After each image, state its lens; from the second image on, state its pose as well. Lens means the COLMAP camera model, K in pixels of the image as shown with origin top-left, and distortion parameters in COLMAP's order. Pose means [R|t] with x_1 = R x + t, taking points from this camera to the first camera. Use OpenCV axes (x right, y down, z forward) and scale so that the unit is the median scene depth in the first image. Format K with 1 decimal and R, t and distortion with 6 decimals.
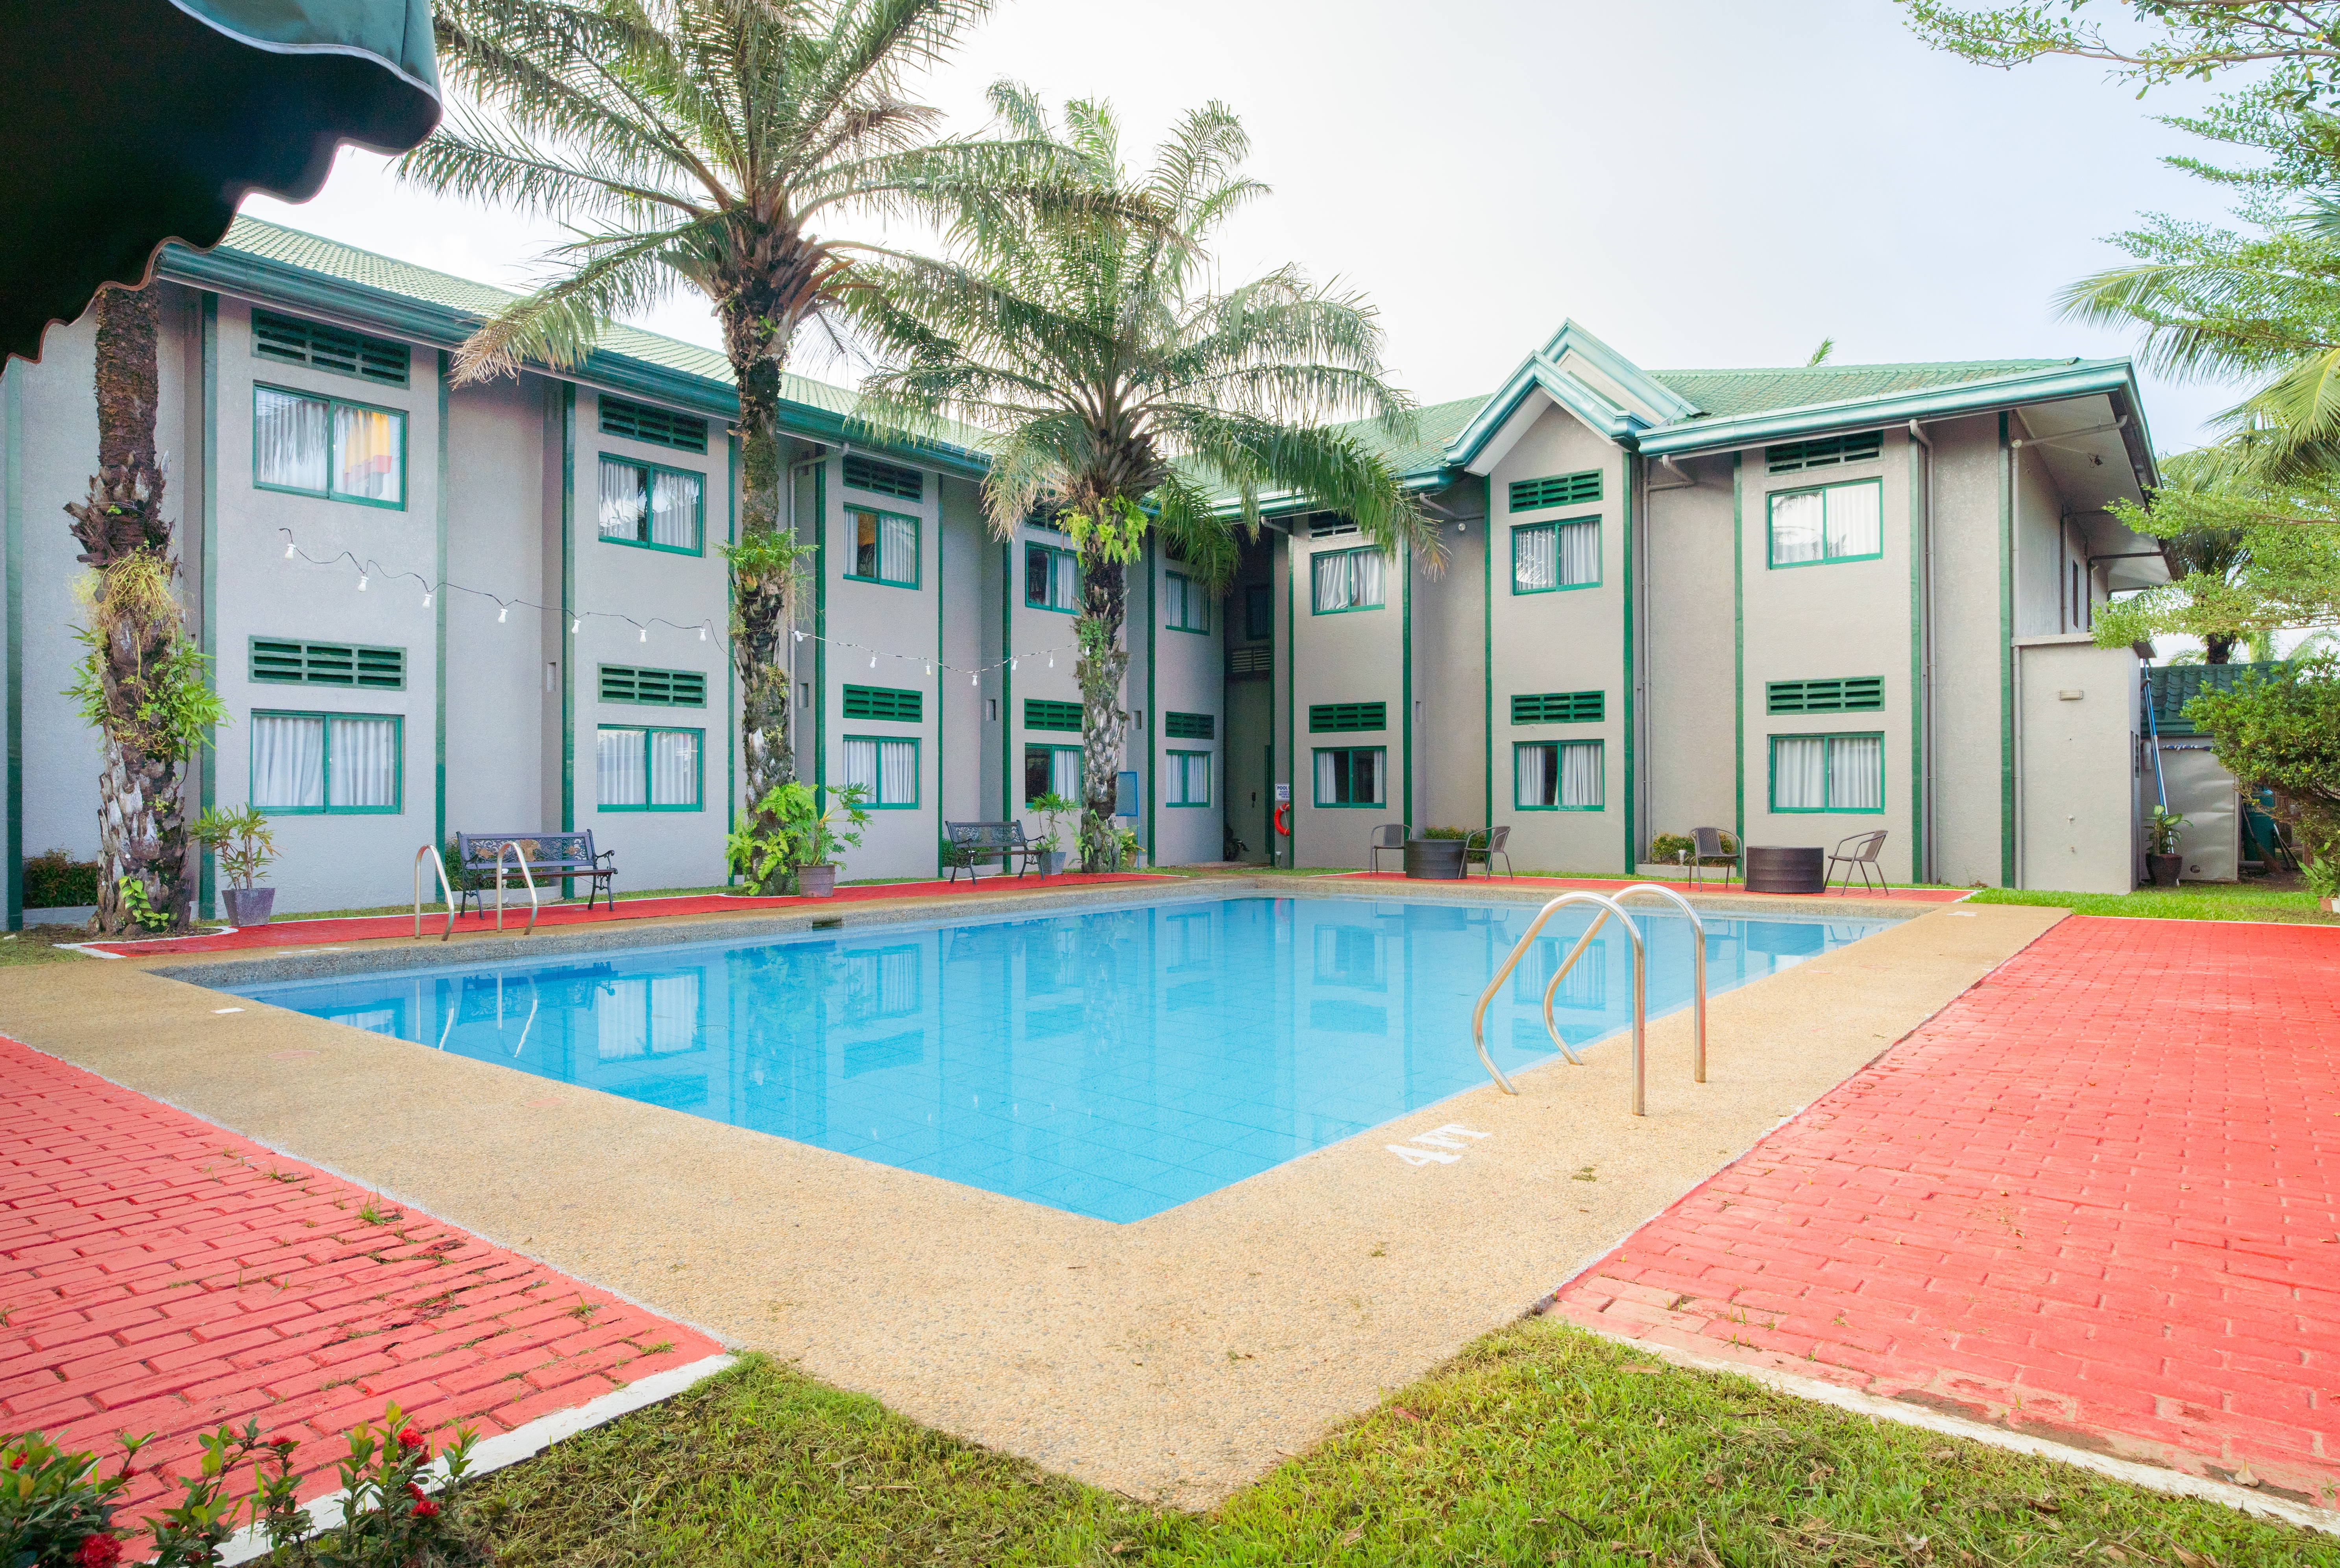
lens RADIAL K [[1360.4, 0, 1172.4], [0, 1360.4, 795.5], [0, 0, 1]] dist [-0.000834, 0.000373]
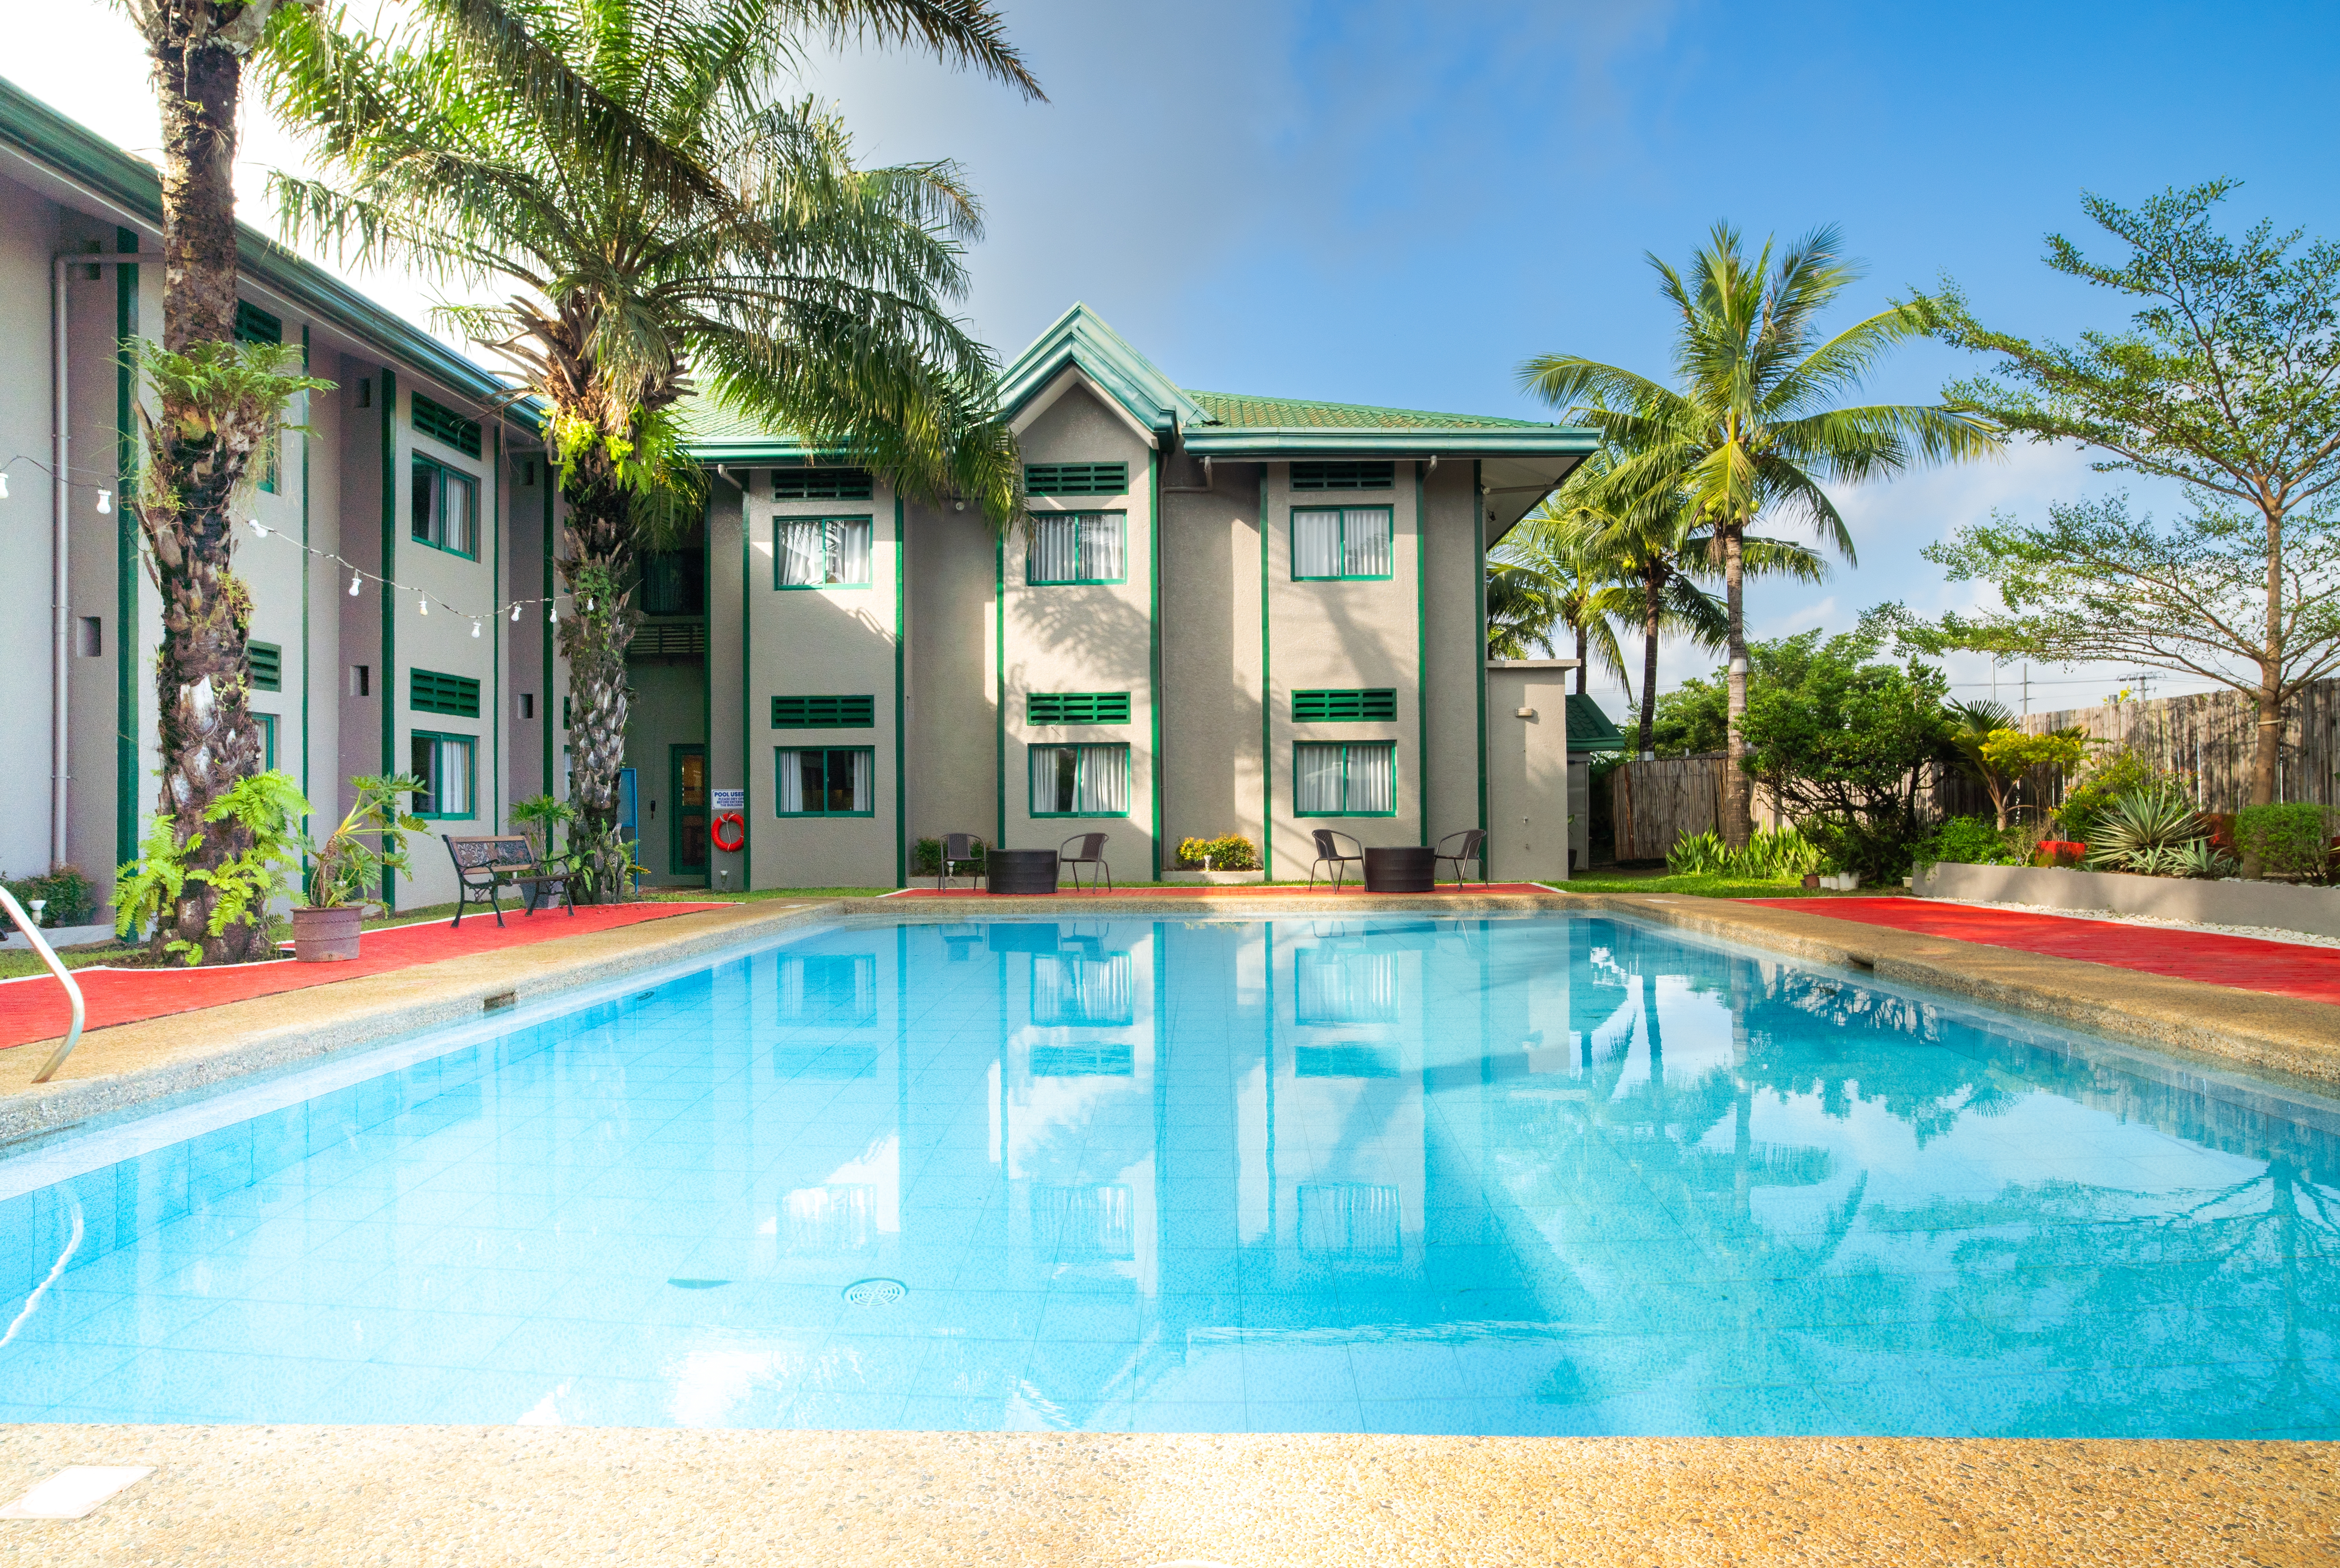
lens RADIAL K [[1347.8, 0, 1167.5], [0, 1347.8, 808.4], [0, 0, 1]] dist [-0.035429, 0.024912]
pose [[0.806047, -0.002407, 0.591846, -0.223930], [0.004517, 0.999988, -0.002084, 0.007079], [-0.591834, 0.004353, 0.806048, 0.215632]]
